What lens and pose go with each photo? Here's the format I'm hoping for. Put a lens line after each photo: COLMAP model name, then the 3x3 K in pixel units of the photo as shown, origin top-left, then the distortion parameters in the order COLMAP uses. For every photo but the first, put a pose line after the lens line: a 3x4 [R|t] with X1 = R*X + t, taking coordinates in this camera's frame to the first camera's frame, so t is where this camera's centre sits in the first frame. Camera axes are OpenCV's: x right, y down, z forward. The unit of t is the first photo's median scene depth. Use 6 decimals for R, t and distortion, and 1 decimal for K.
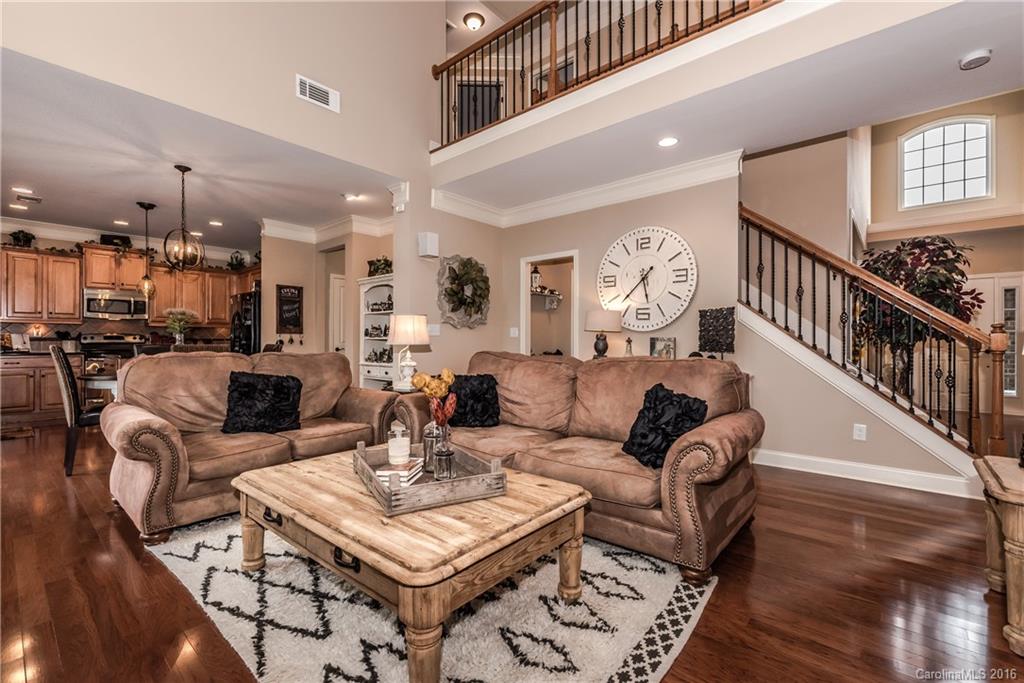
lens RADIAL K [[446.4, 0, 490.9], [0, 446.4, 346.4], [0, 0, 1]] dist [0.007962, -0.002012]
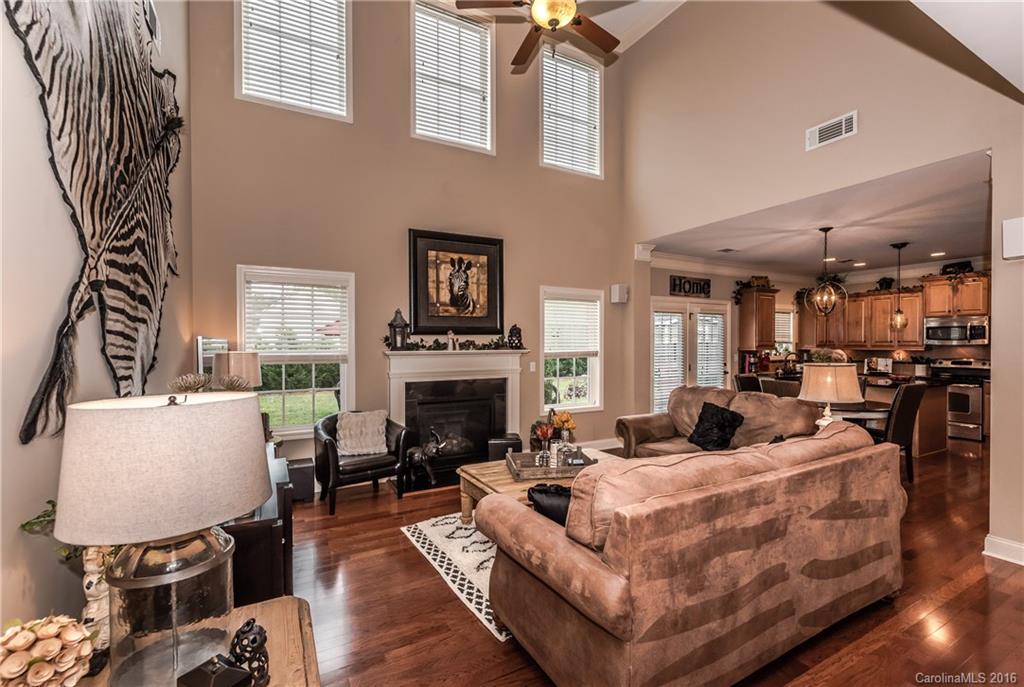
lens RADIAL K [[447.5, 0, 516.4], [0, 447.5, 347.6], [0, 0, 1]] dist [-0.005198, -0.001499]
pose [[-0.345519, 0.012364, -0.938330, 0.466825], [-0.006167, 0.999862, 0.015445, -0.067160], [0.938392, 0.011123, -0.345395, 0.433337]]
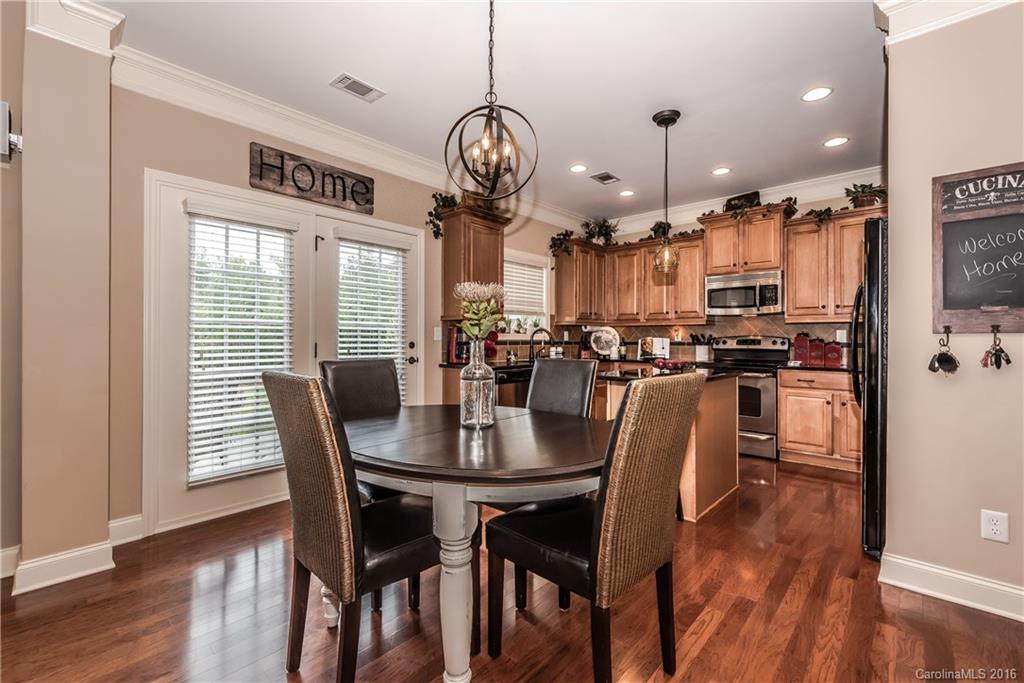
lens RADIAL K [[446.4, 0, 546.6], [0, 446.4, 339.4], [0, 0, 1]] dist [0.007962, -0.002012]
pose [[0.037422, 0.001374, -0.999299, -0.162124], [-0.011957, 0.999928, 0.000927, -0.021340], [0.999228, 0.011914, 0.037436, 0.699973]]
